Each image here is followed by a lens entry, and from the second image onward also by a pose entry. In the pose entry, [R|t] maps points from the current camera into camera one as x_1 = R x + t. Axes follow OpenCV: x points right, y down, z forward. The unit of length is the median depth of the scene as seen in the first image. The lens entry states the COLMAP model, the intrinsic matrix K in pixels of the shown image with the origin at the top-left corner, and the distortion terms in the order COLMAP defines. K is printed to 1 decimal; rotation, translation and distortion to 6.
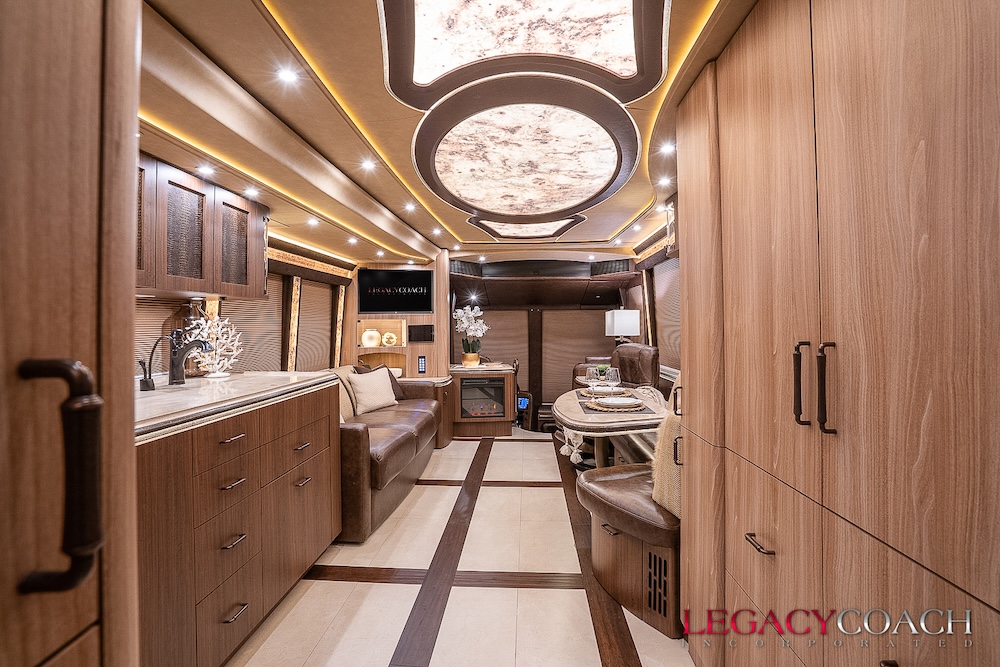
lens RADIAL K [[480.7, 0, 498.9], [0, 480.7, 320.0], [0, 0, 1]] dist [-0.059907, 0.025349]
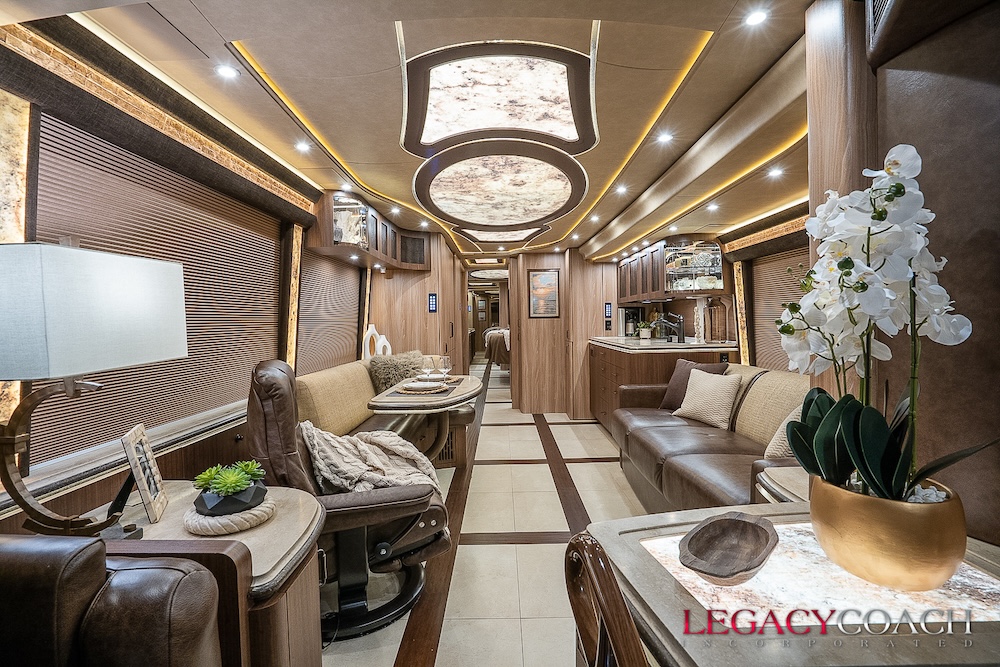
lens RADIAL K [[481.4, 0, 501.1], [0, 481.4, 313.6], [0, 0, 1]] dist [-0.058839, 0.000108]
pose [[-0.997989, 0.024536, -0.058448, 0.097768], [0.025887, 0.999412, -0.022475, 0.021562], [0.057862, -0.023943, -0.998037, 1.626827]]
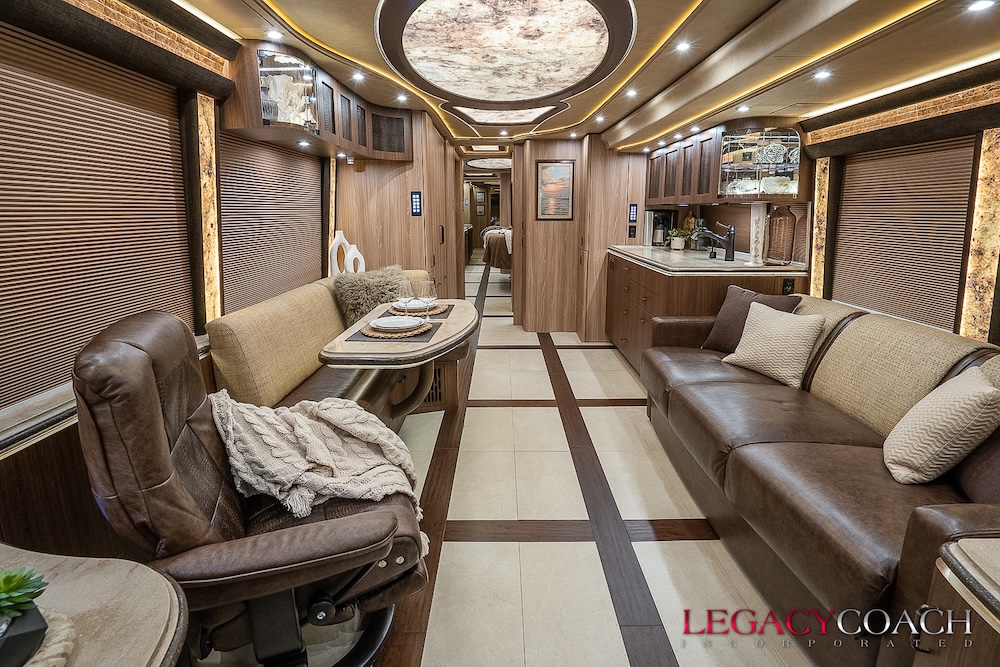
lens RADIAL K [[502.0, 0, 499.2], [0, 502.0, 304.7], [0, 0, 1]] dist [-0.058796, 0.025726]
pose [[-0.998493, 0.021274, -0.050592, 0.088882], [0.012109, 0.984496, 0.174990, -0.009491], [0.053530, 0.174114, -0.983270, 1.436953]]
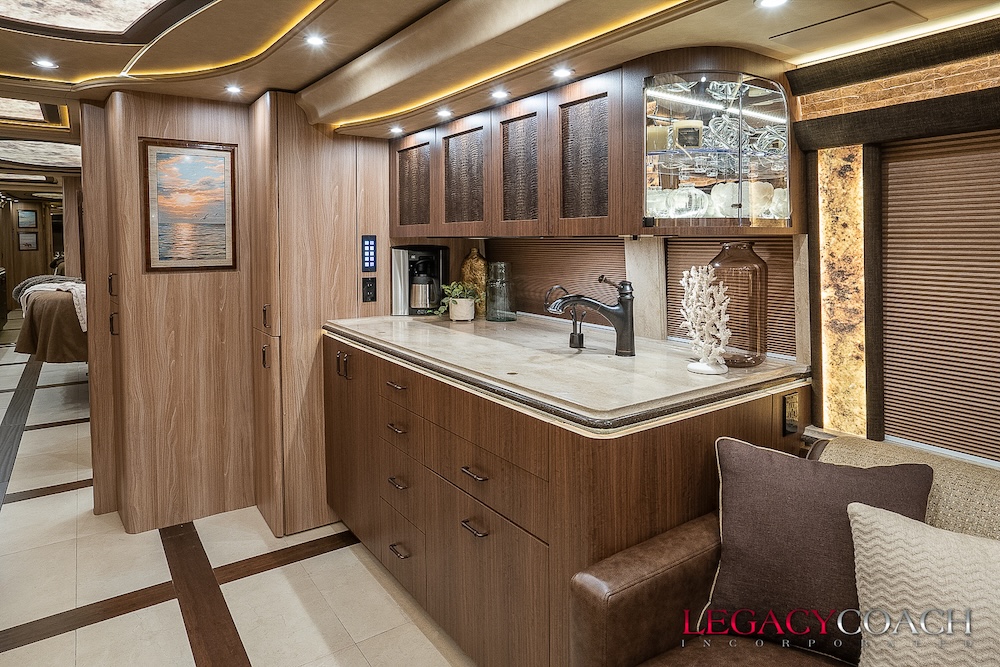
lens RADIAL K [[590.0, 0, 505.6], [0, 590.0, 261.0], [0, 0, 1]] dist [-0.031373, 0.026516]
pose [[-0.773369, 0.037676, -0.632836, 0.026084], [0.016925, 0.999104, 0.038797, -0.028517], [0.633731, 0.019294, -0.773313, 0.887257]]
